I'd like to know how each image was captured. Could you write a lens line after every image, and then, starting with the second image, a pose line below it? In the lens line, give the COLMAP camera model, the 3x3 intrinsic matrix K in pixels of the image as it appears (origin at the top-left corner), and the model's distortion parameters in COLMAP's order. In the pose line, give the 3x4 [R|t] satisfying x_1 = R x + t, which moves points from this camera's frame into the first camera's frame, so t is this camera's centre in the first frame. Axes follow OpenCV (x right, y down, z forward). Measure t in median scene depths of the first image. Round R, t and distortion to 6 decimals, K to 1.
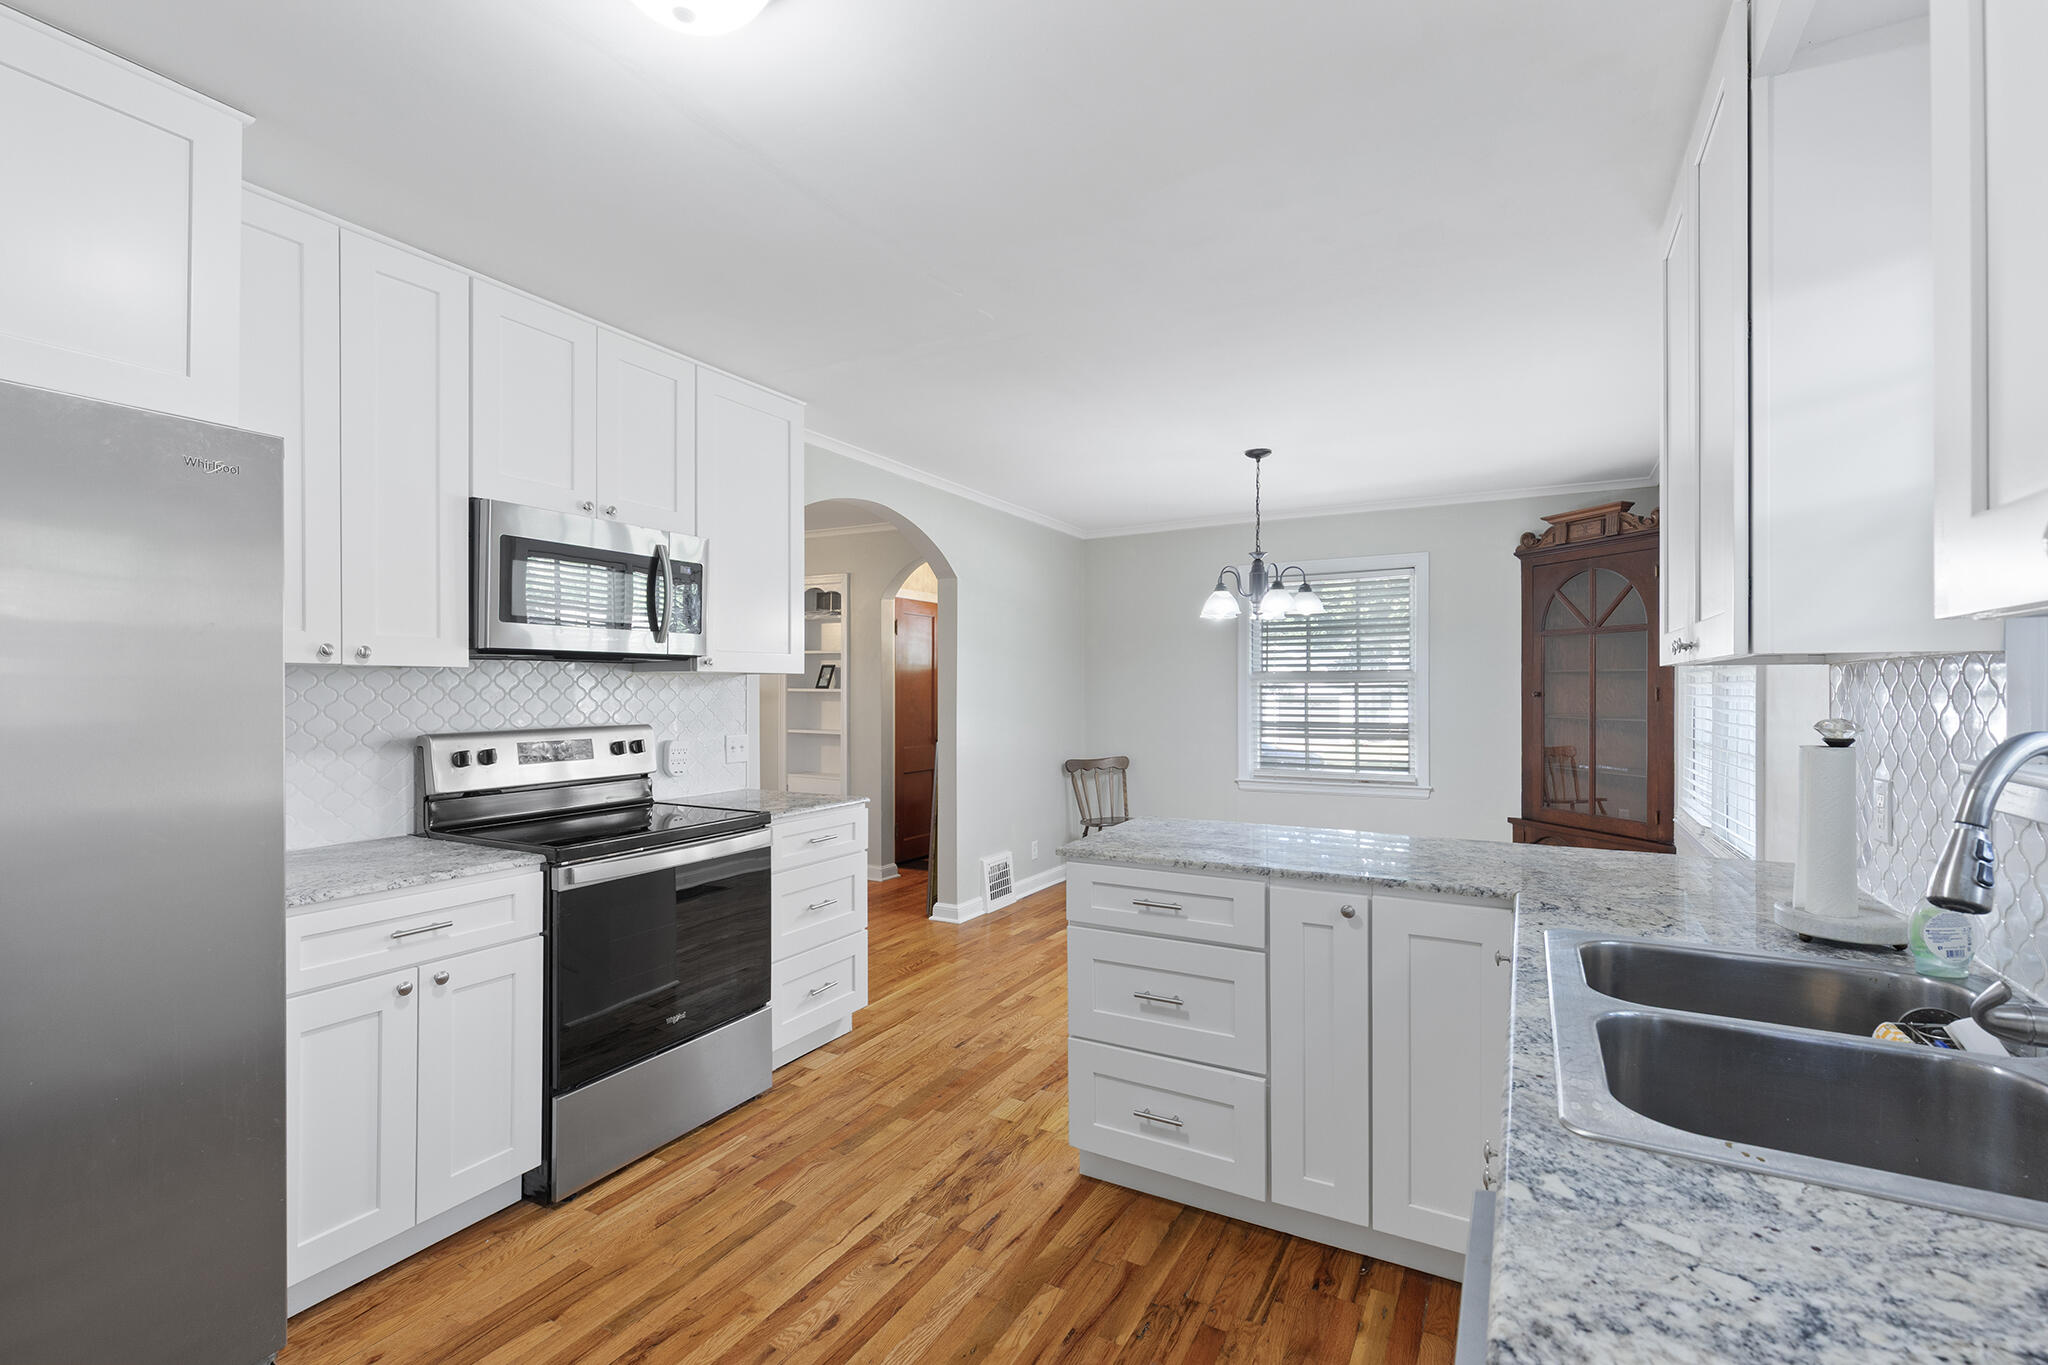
lens RADIAL K [[916.6, 0, 1032.6], [0, 916.6, 684.0], [0, 0, 1]] dist [0.003163, -0.001352]
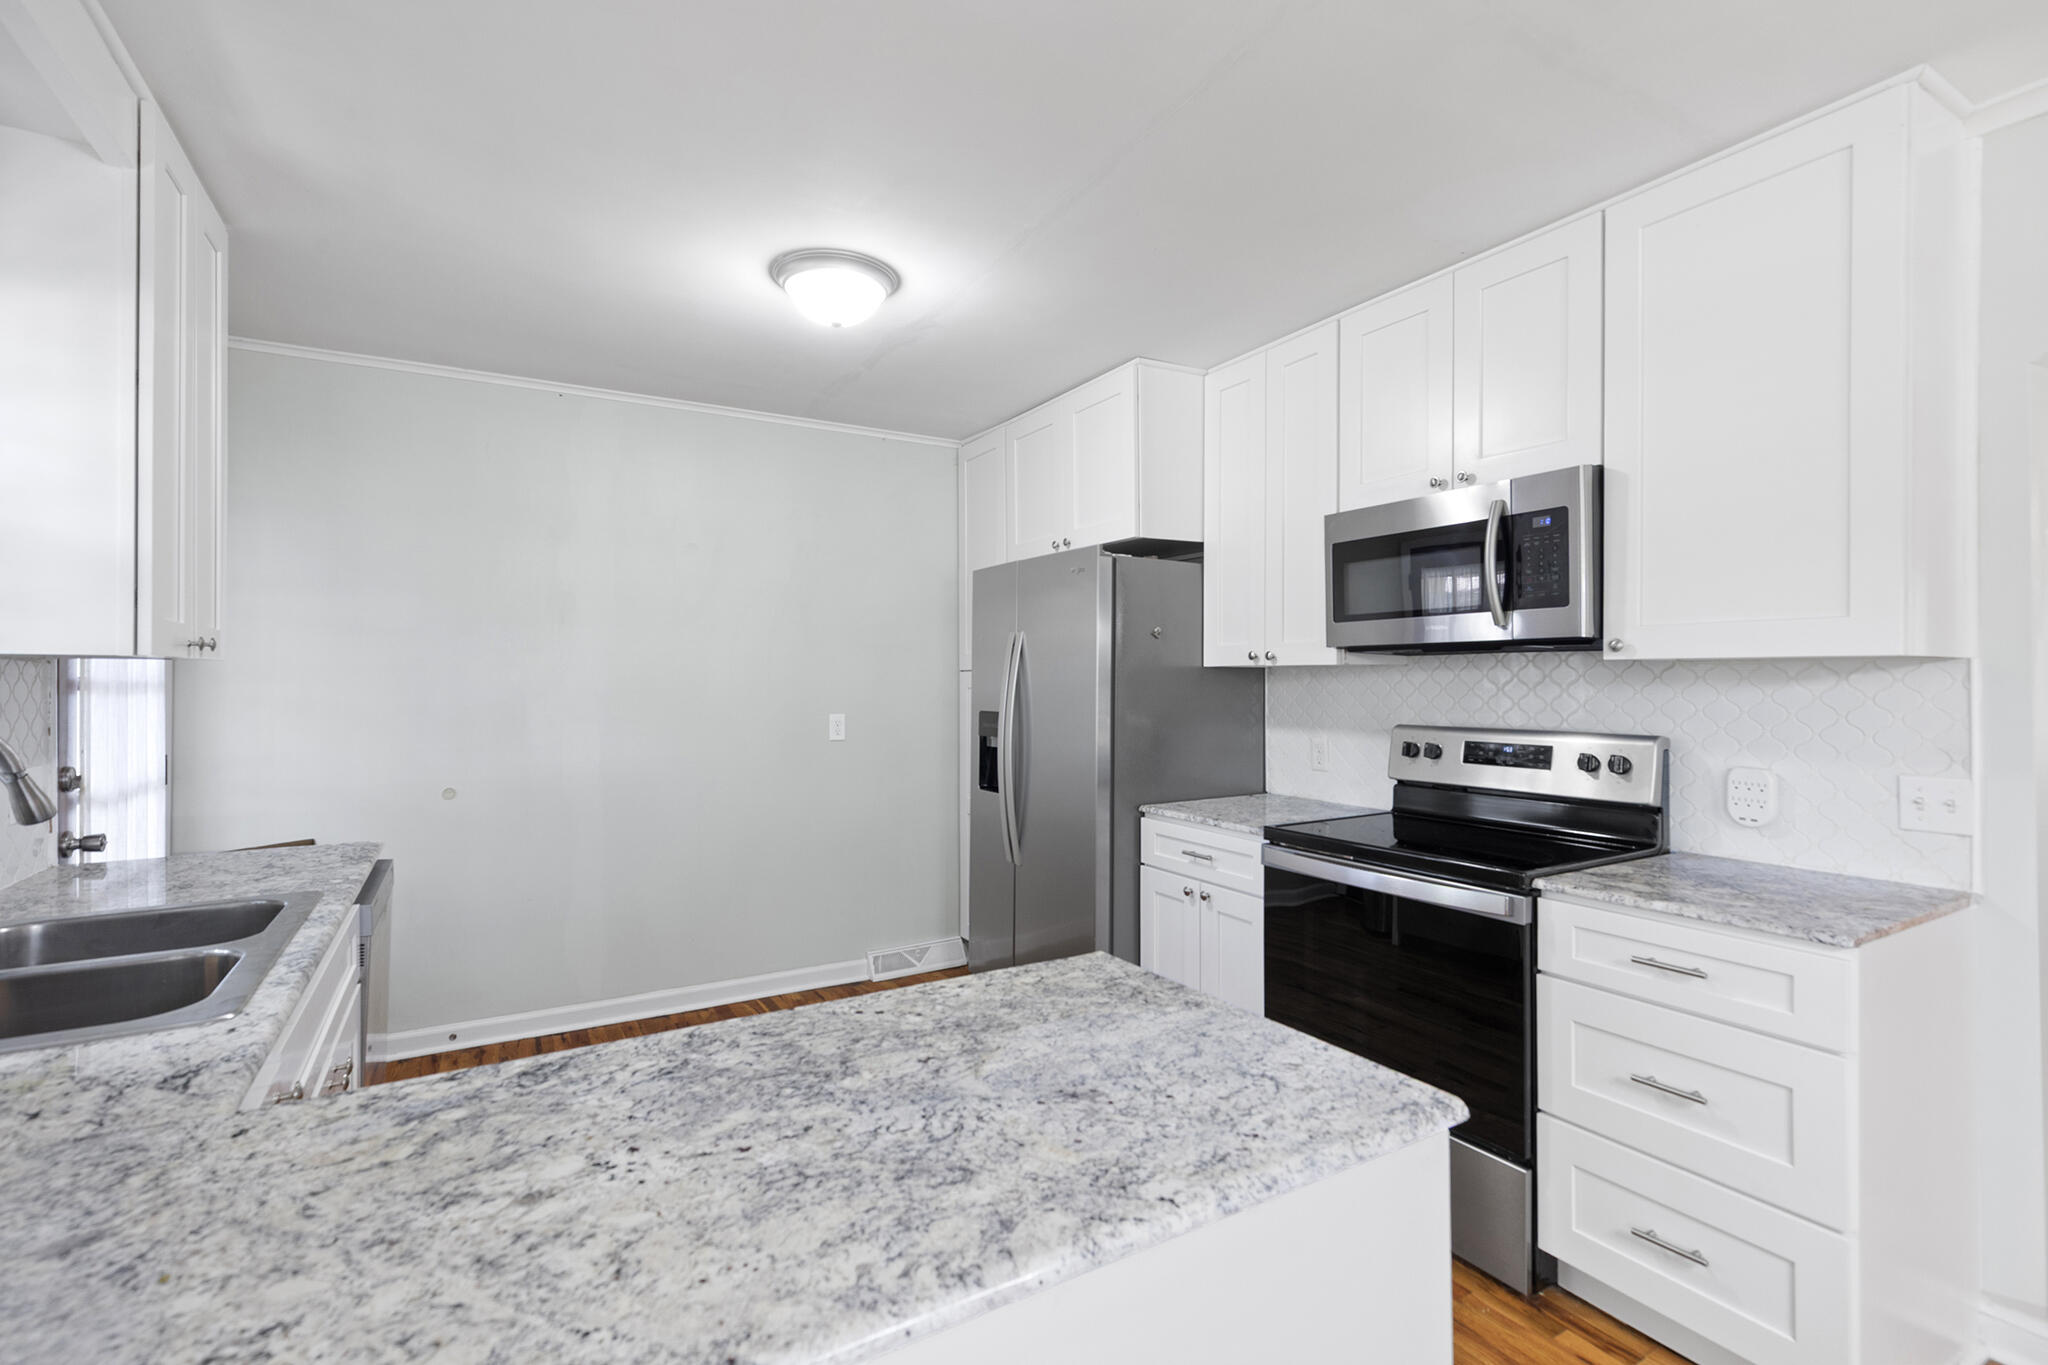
lens RADIAL K [[916.6, 0, 1029.6], [0, 916.6, 682.1], [0, 0, 1]] dist [0.003163, -0.001352]
pose [[-0.514475, 0.001358, -0.857504, 0.498567], [0.002507, 0.999997, 0.000080, 0.002058], [0.857502, -0.002108, -0.514477, 1.126728]]
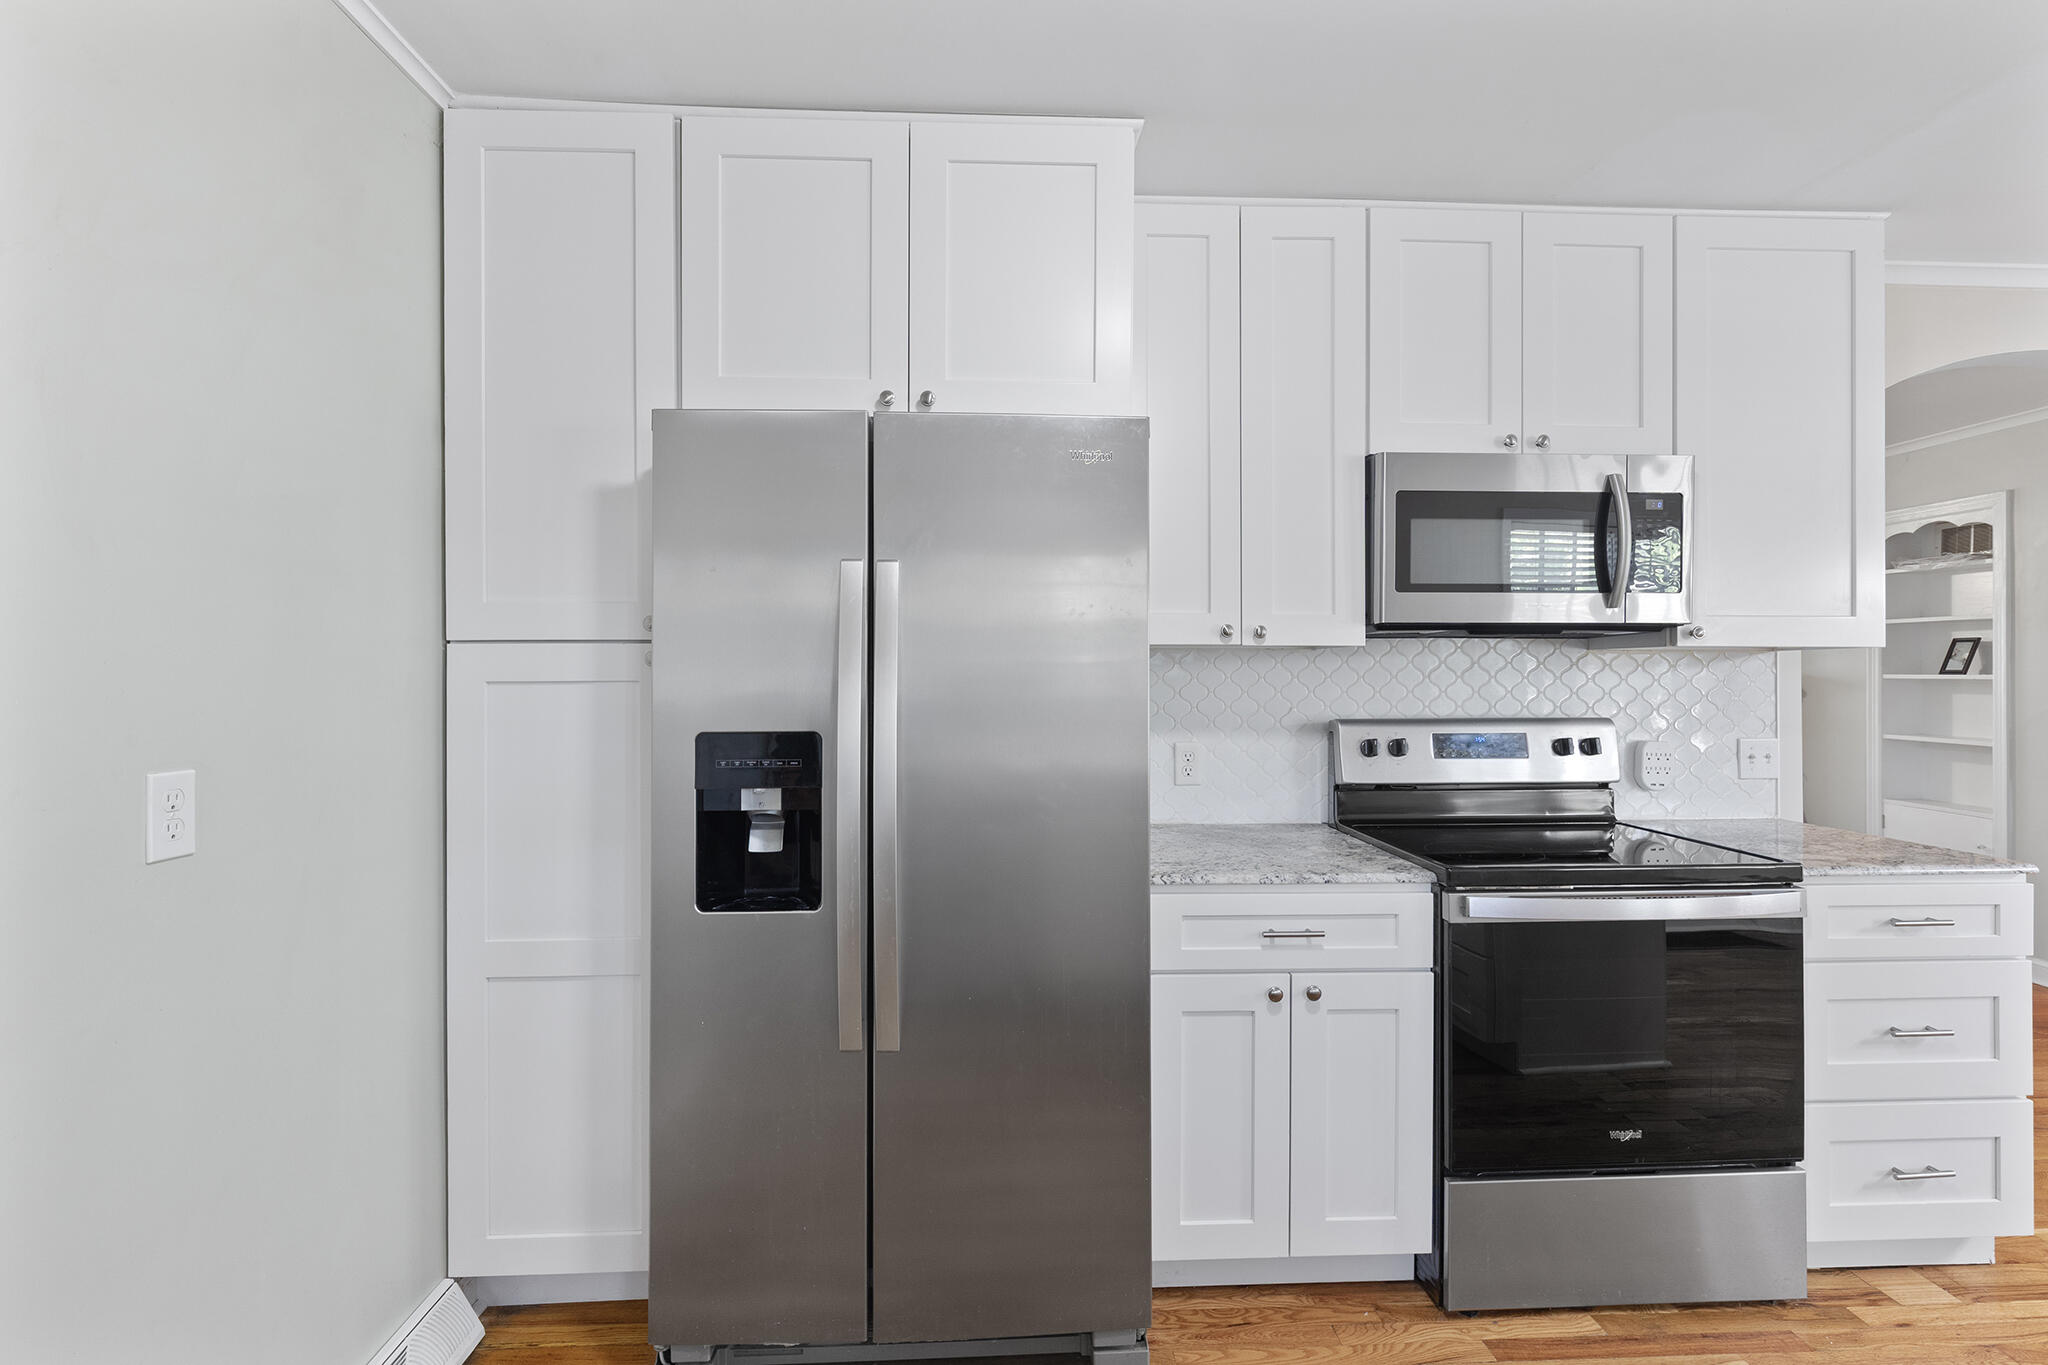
lens RADIAL K [[916.6, 0, 1022.0], [0, 916.6, 674.1], [0, 0, 1]] dist [0.003163, -0.001352]
pose [[0.512115, -0.001399, -0.858916, -0.017970], [0.002379, 0.999997, -0.000210, 0.007753], [0.858914, -0.001935, 0.512117, 0.229763]]
